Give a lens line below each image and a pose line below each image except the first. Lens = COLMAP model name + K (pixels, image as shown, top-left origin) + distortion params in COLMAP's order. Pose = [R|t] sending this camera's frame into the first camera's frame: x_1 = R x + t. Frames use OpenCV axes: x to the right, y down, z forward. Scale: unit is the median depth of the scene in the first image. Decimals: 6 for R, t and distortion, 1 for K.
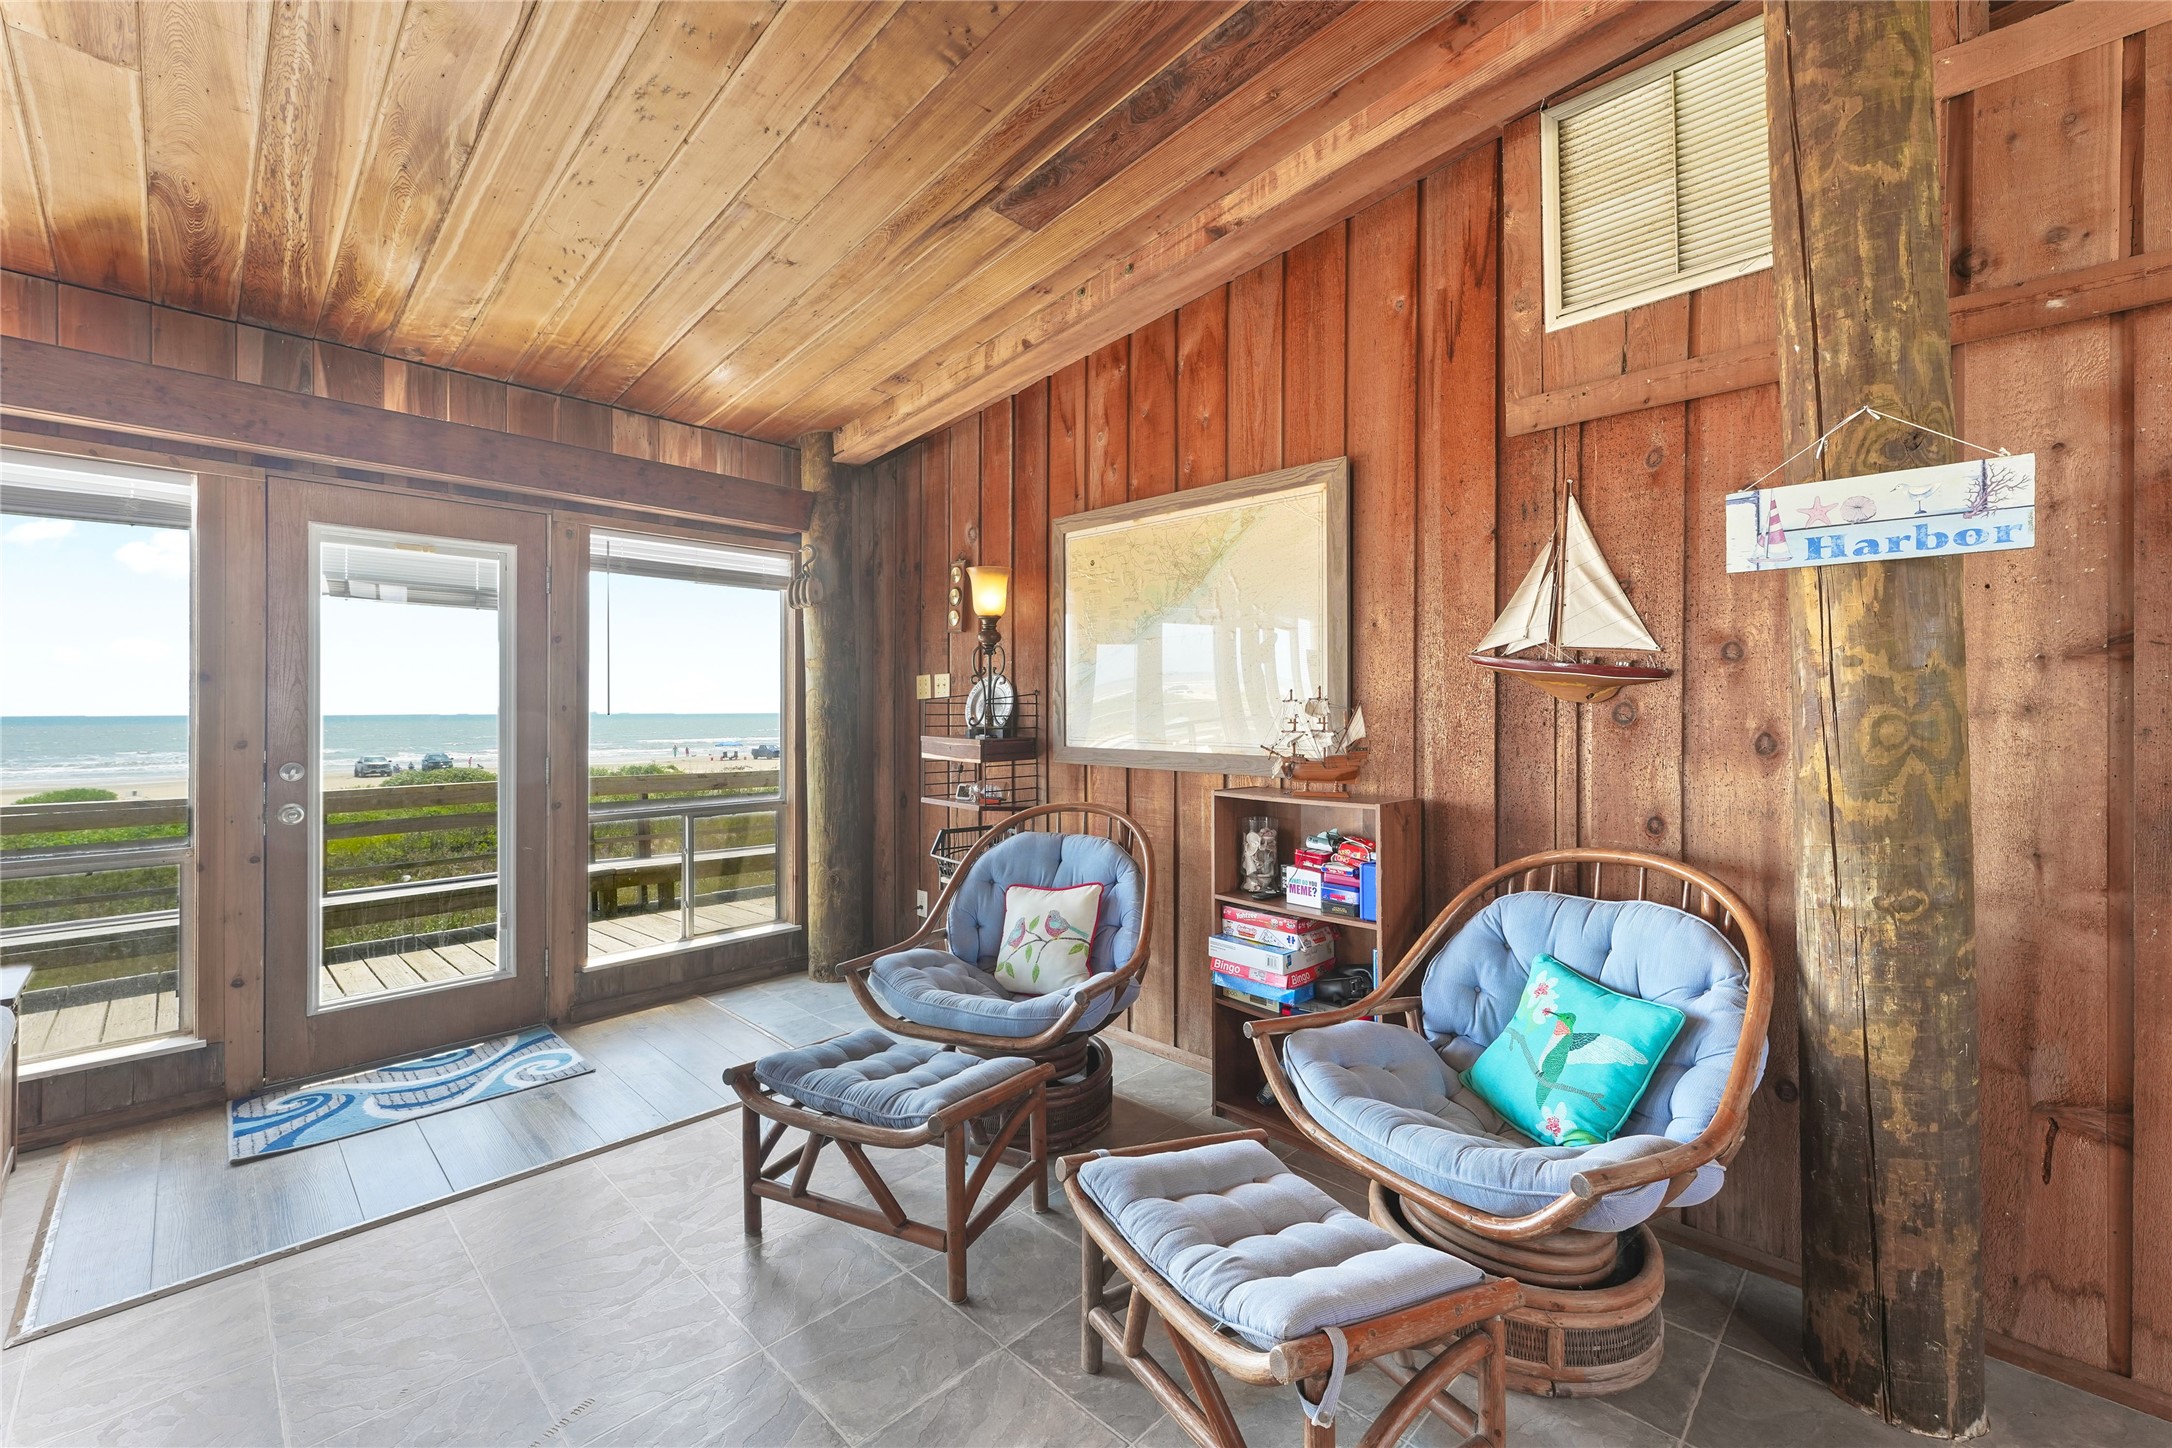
lens RADIAL K [[879.6, 0, 1087.6], [0, 879.6, 709.6], [0, 0, 1]] dist [0.011008, -0.002355]
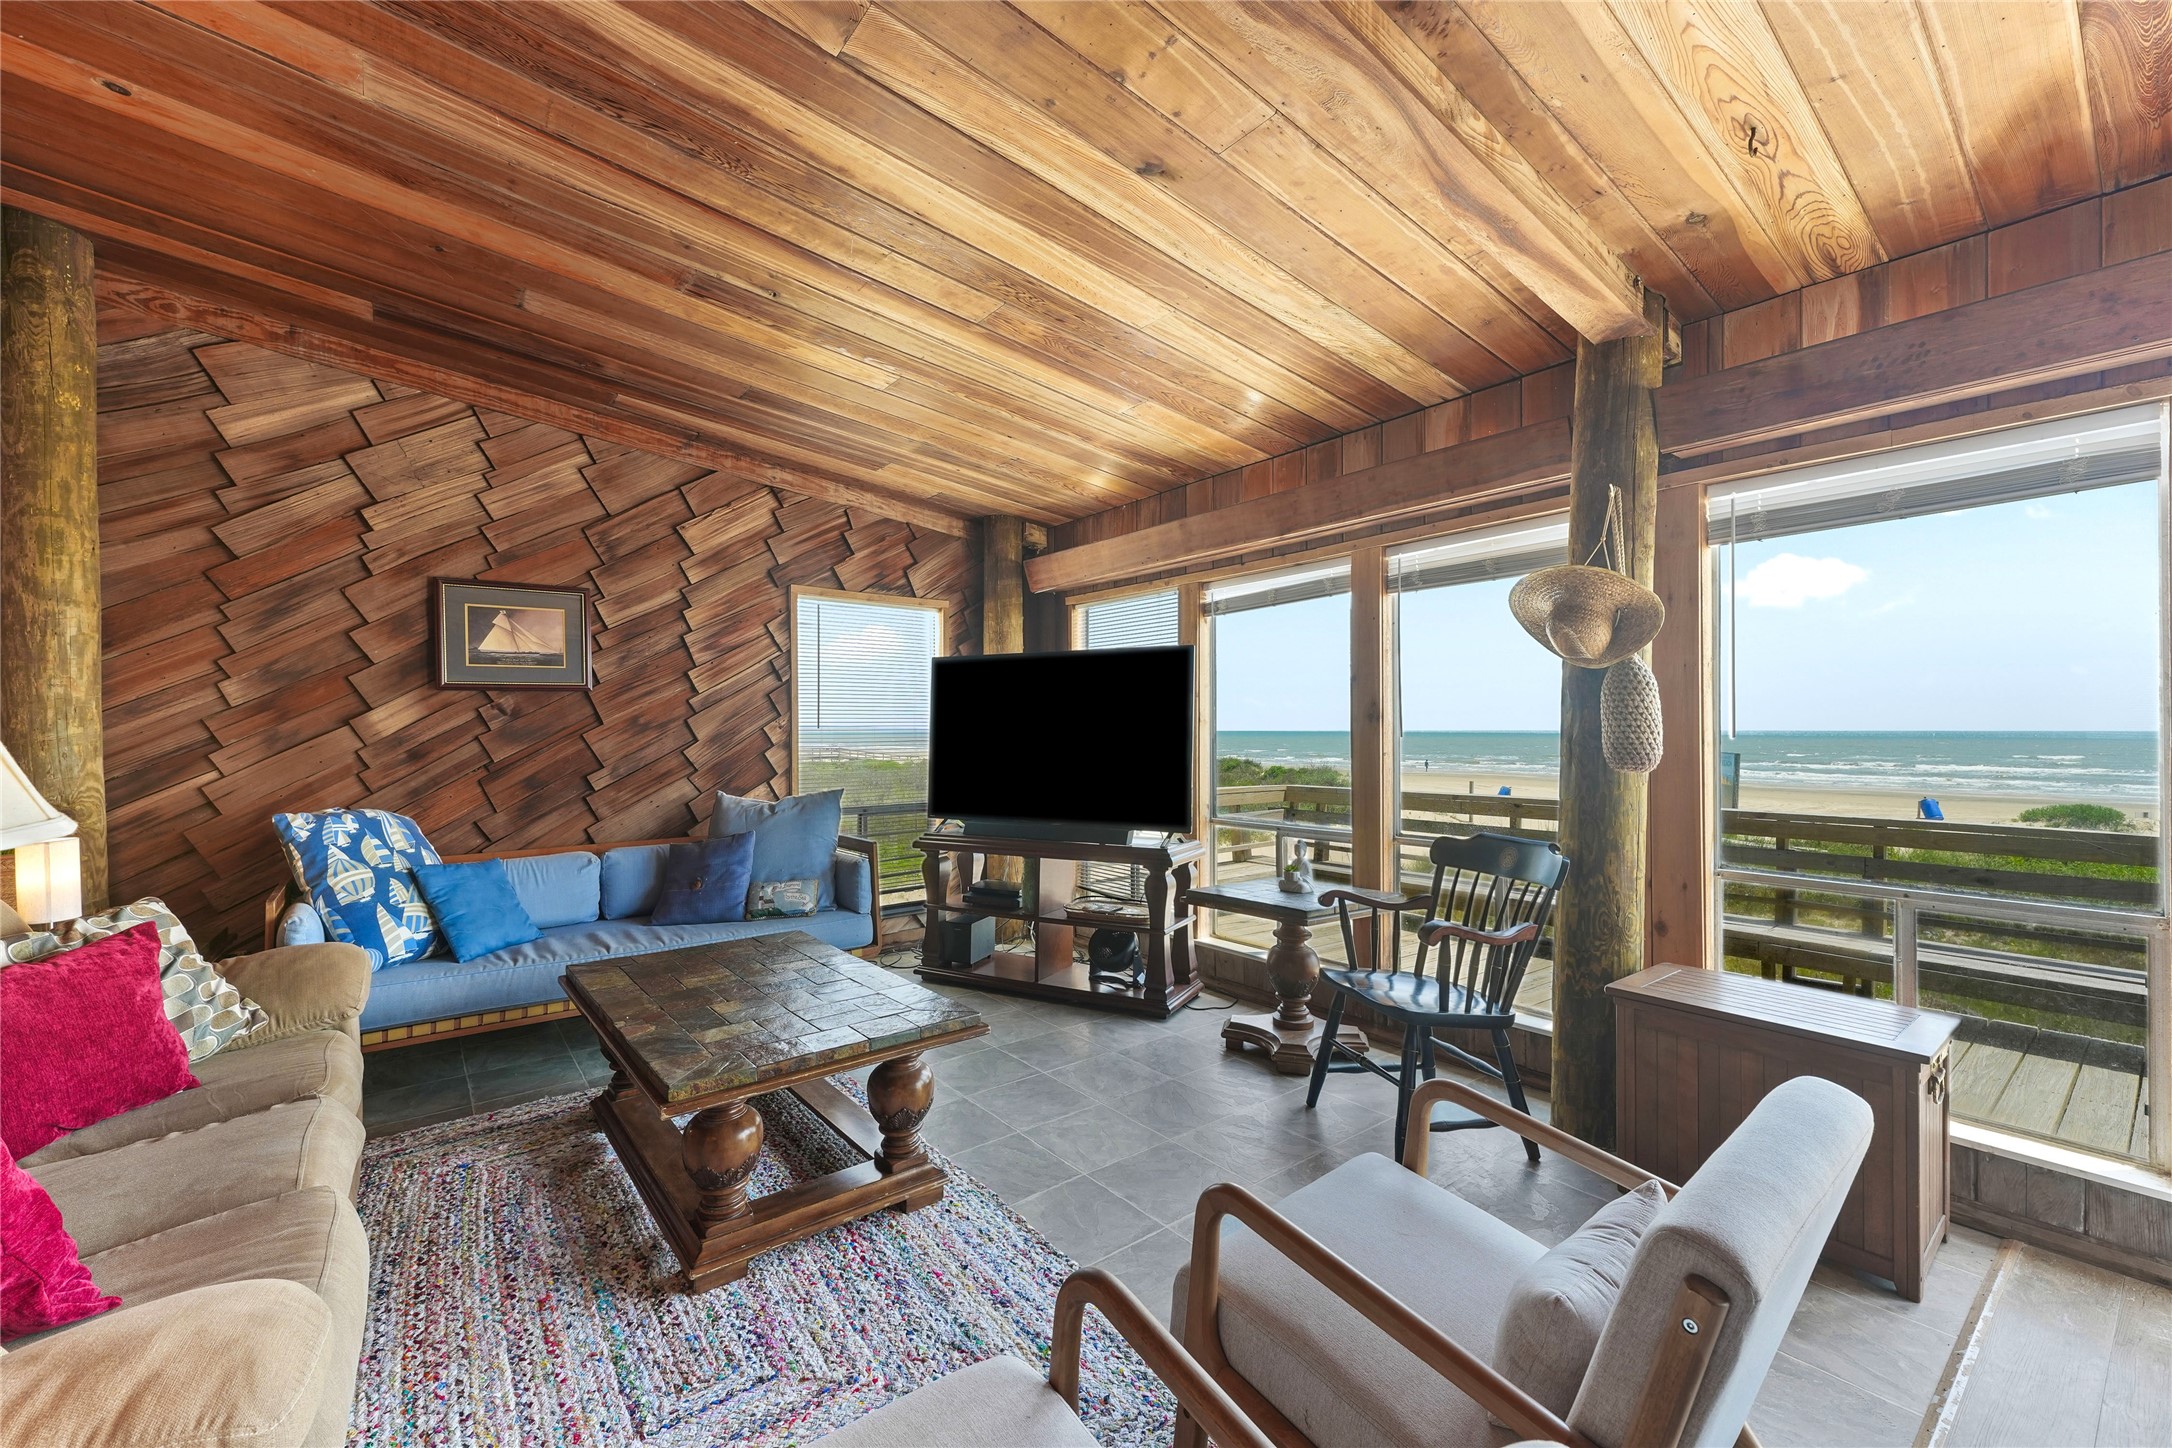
lens RADIAL K [[879.6, 0, 1084.7], [0, 879.6, 725.3], [0, 0, 1]] dist [0.011008, -0.002355]
pose [[-0.122925, -0.003461, -0.992410, -0.290700], [0.002193, 0.999991, -0.003759, -0.002285], [0.992414, -0.002639, -0.122916, 0.347992]]
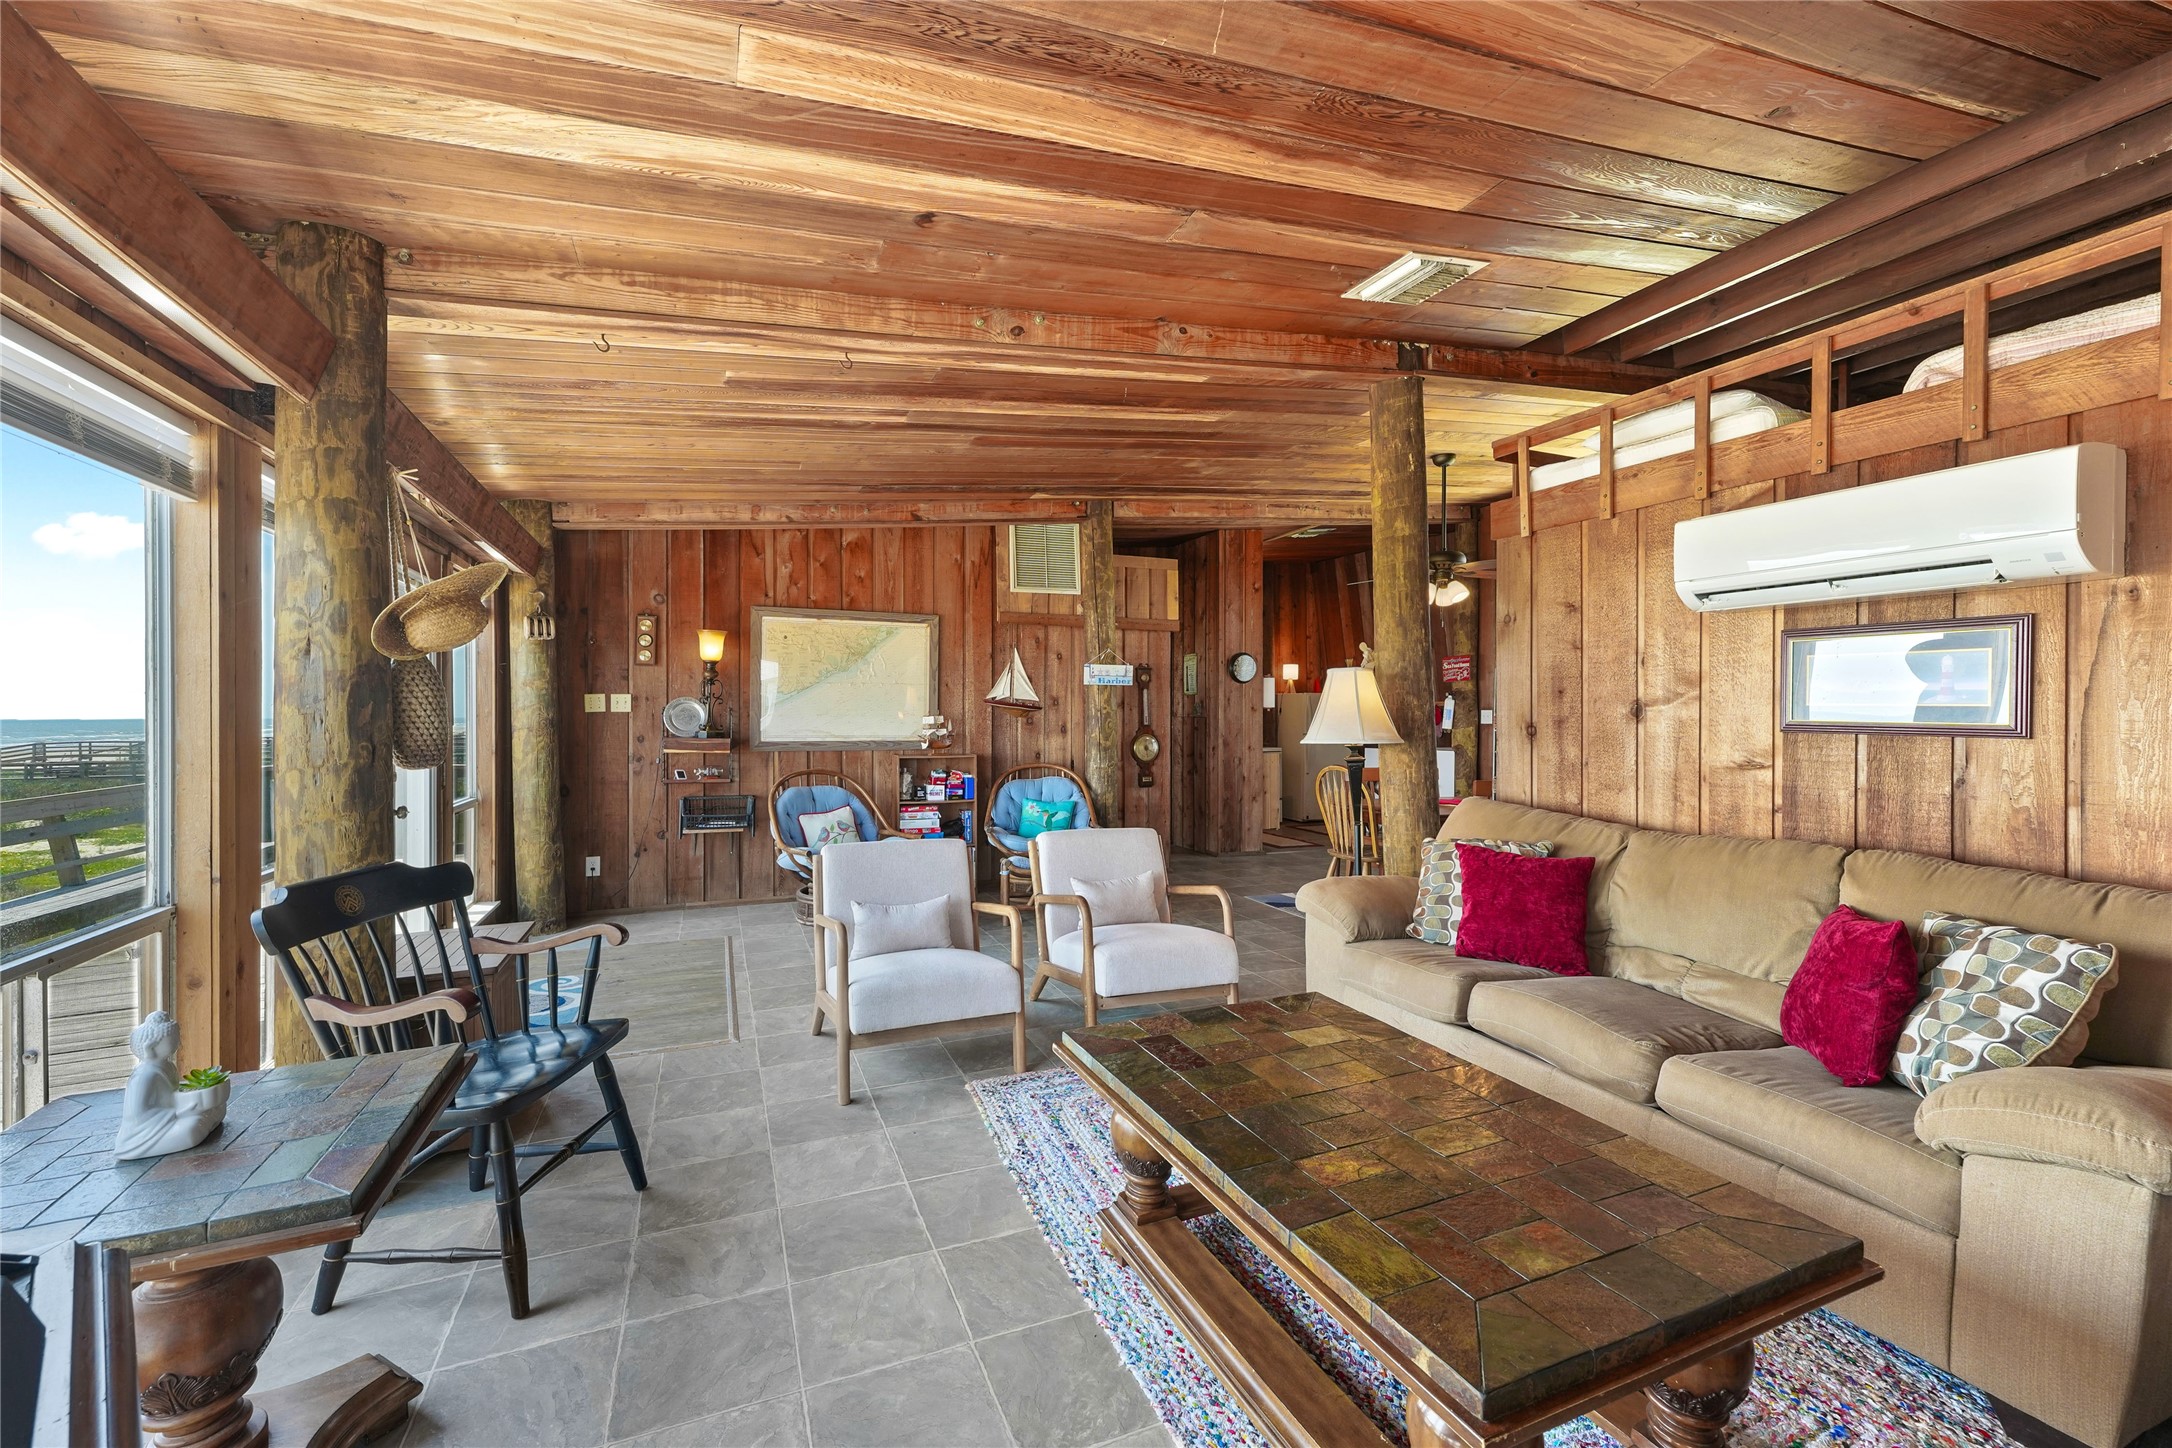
lens RADIAL K [[879.6, 0, 1079.1], [0, 879.6, 715.5], [0, 0, 1]] dist [0.011008, -0.002355]
pose [[0.383172, -0.000393, 0.923677, -2.761666], [0.000225, 1.000000, 0.000332, -0.017963], [-0.923677, 0.000080, 0.383172, -0.442576]]
